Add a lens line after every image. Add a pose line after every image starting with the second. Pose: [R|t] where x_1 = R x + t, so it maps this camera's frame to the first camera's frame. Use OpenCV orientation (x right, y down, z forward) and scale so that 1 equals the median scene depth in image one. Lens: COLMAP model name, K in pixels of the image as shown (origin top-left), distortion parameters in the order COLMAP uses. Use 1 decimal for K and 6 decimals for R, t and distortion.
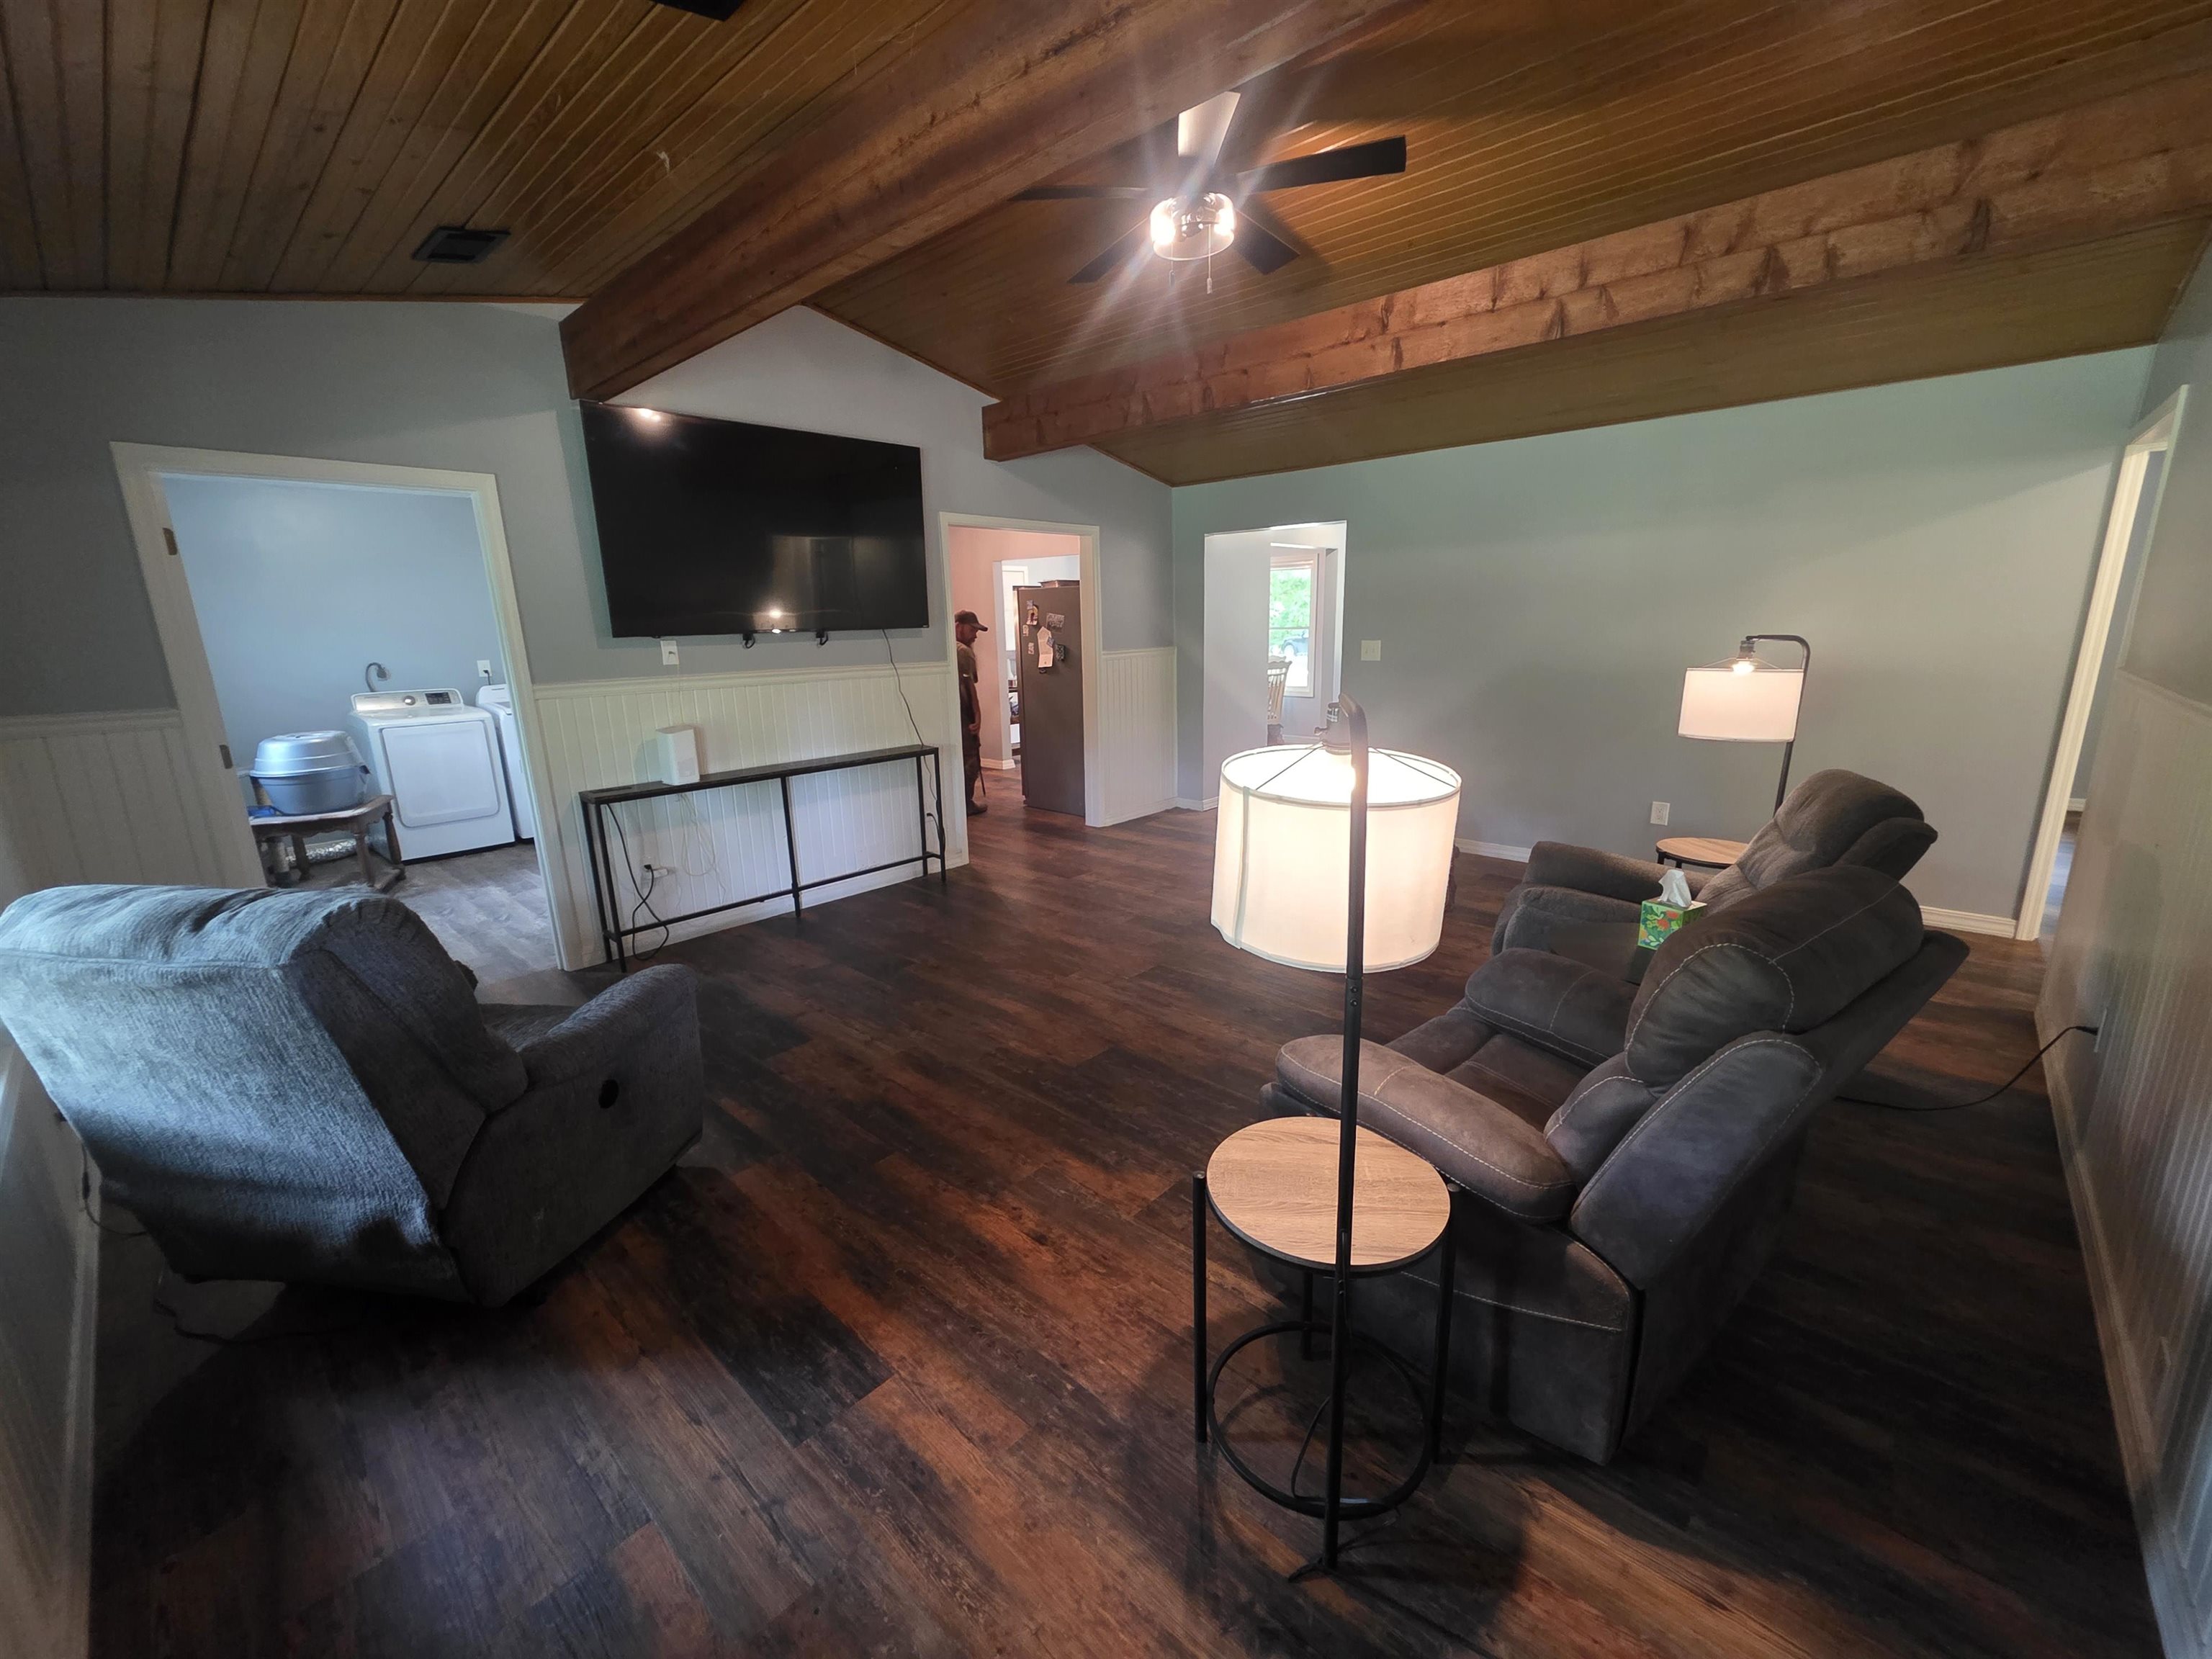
lens RADIAL K [[887.7, 0, 1106.0], [0, 887.7, 829.5], [0, 0, 1]] dist [0.000570, 0.000059]
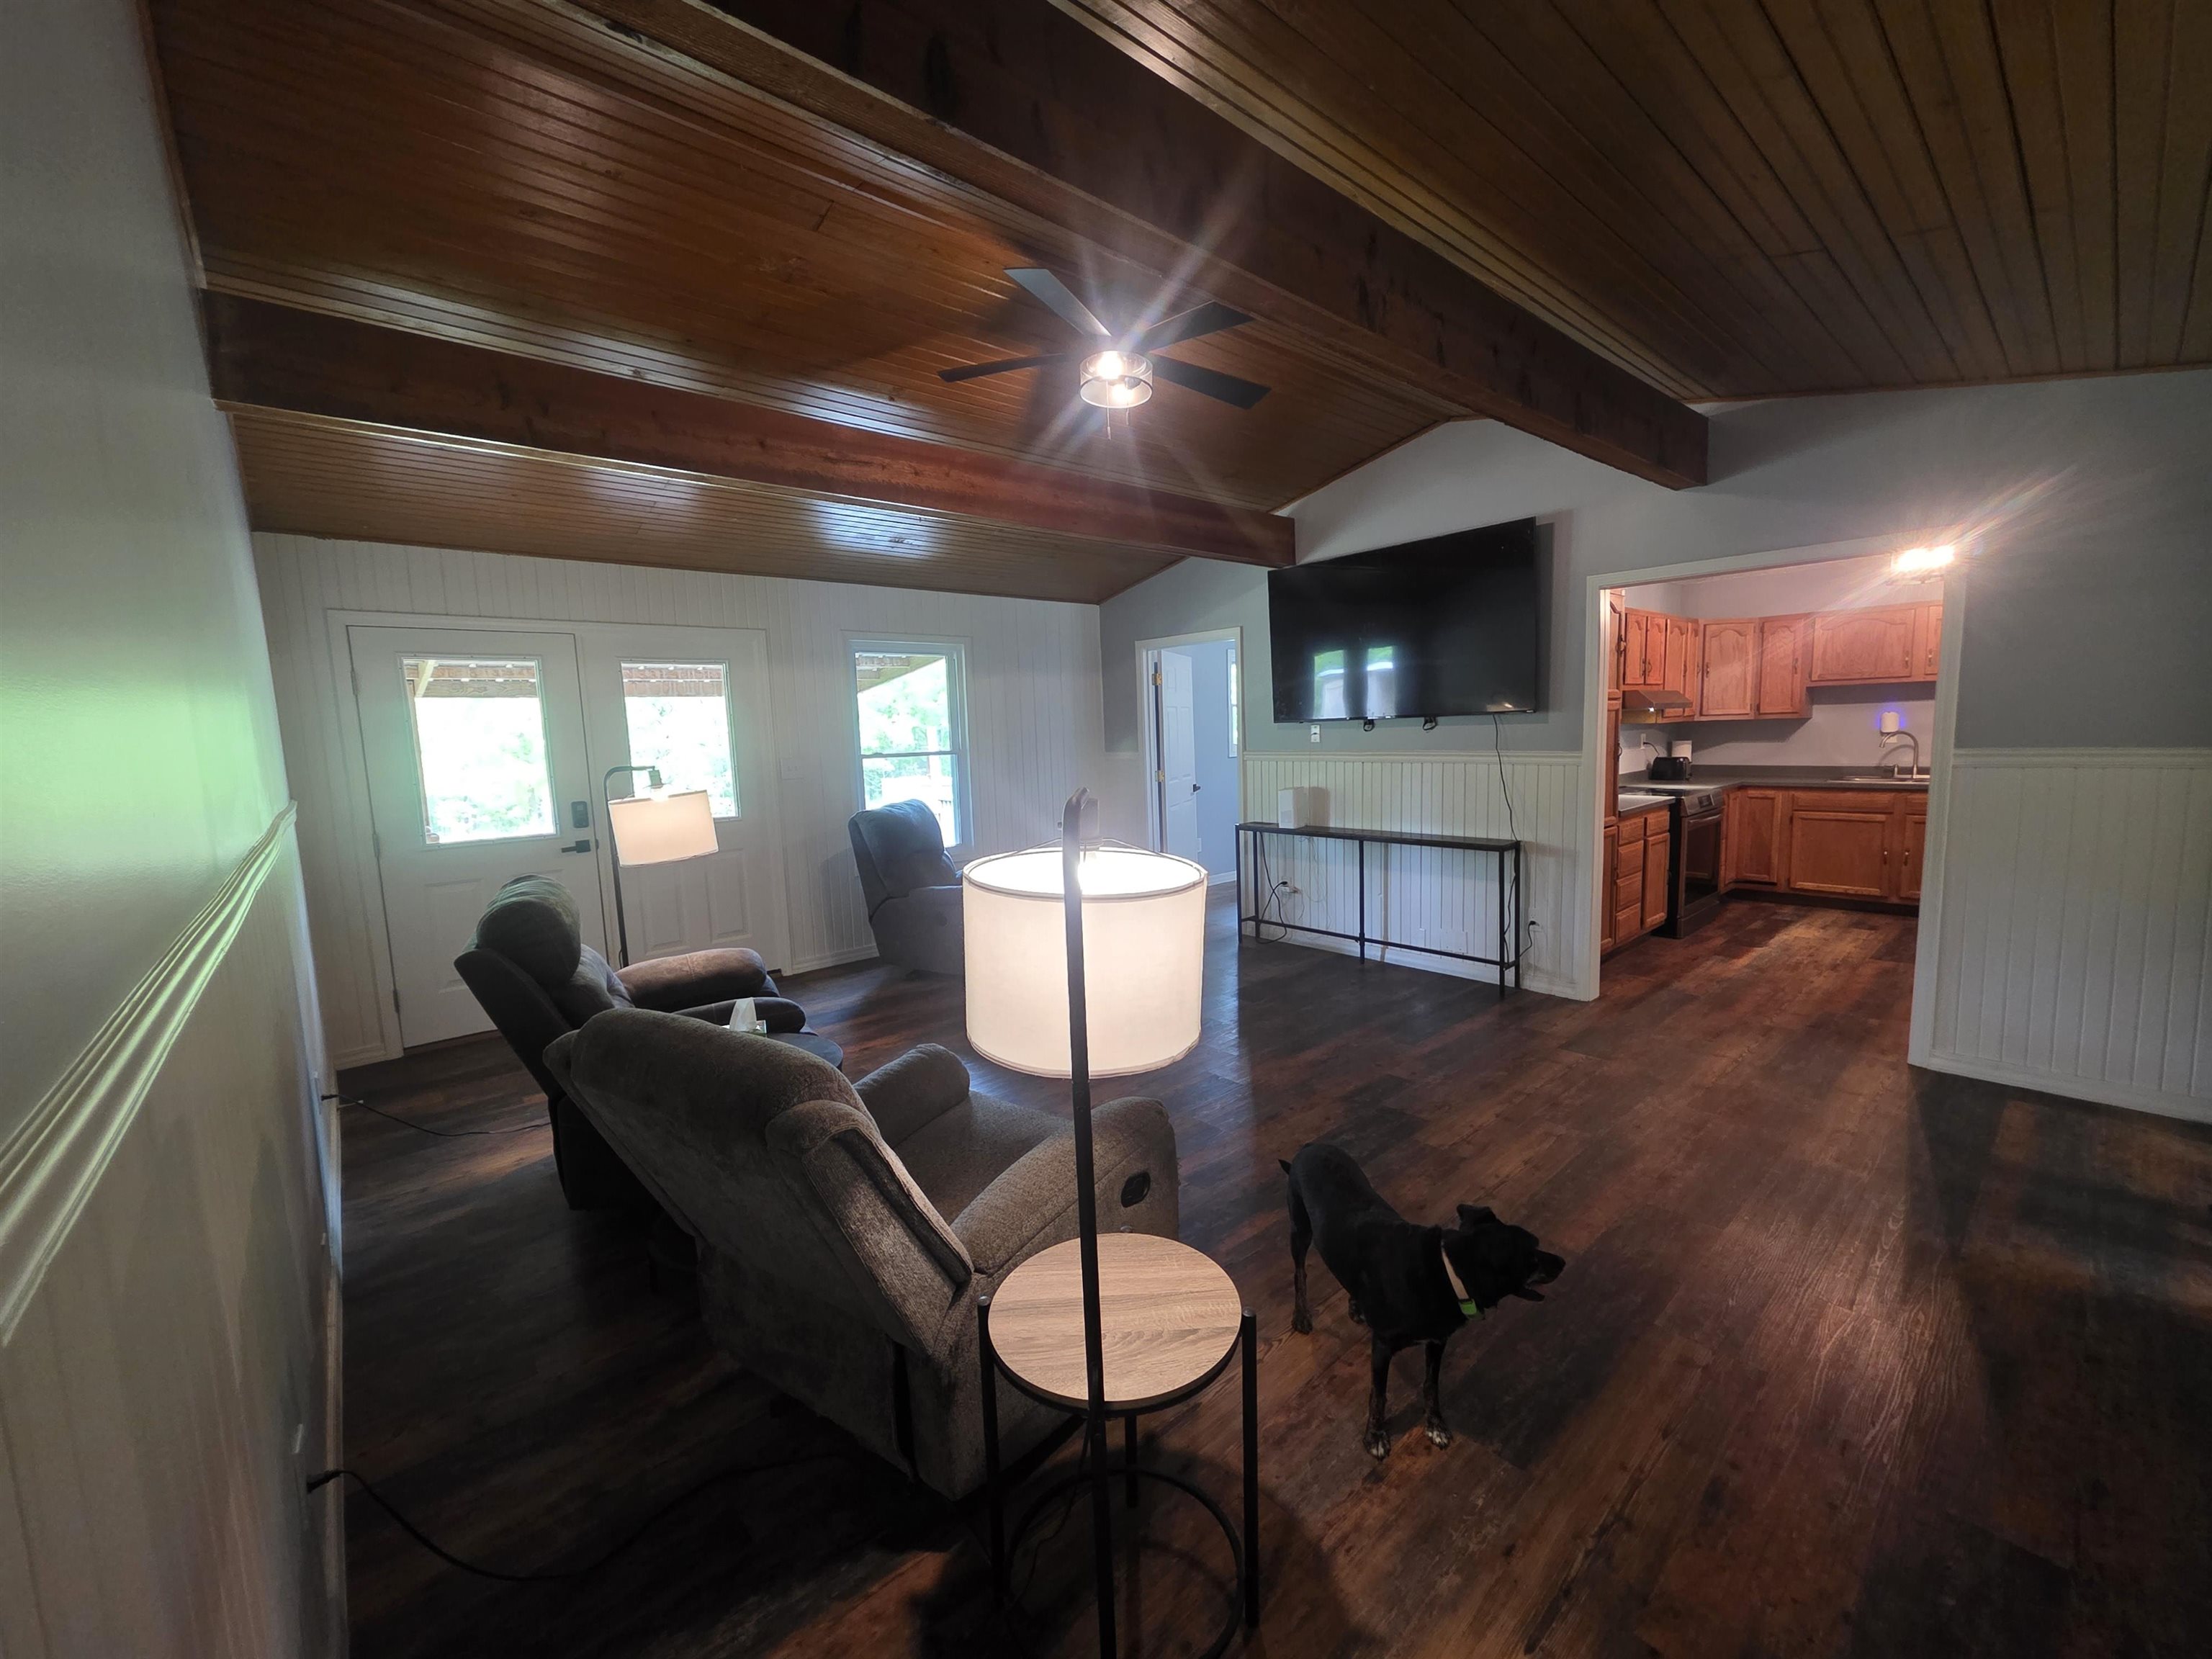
lens RADIAL K [[887.7, 0, 1106.0], [0, 887.7, 829.5], [0, 0, 1]] dist [0.000570, 0.000059]
pose [[-0.108306, 0.138338, -0.984445, 0.823388], [-0.197453, 0.967547, 0.157686, -0.191103], [0.974311, 0.211460, -0.077476, 0.758566]]
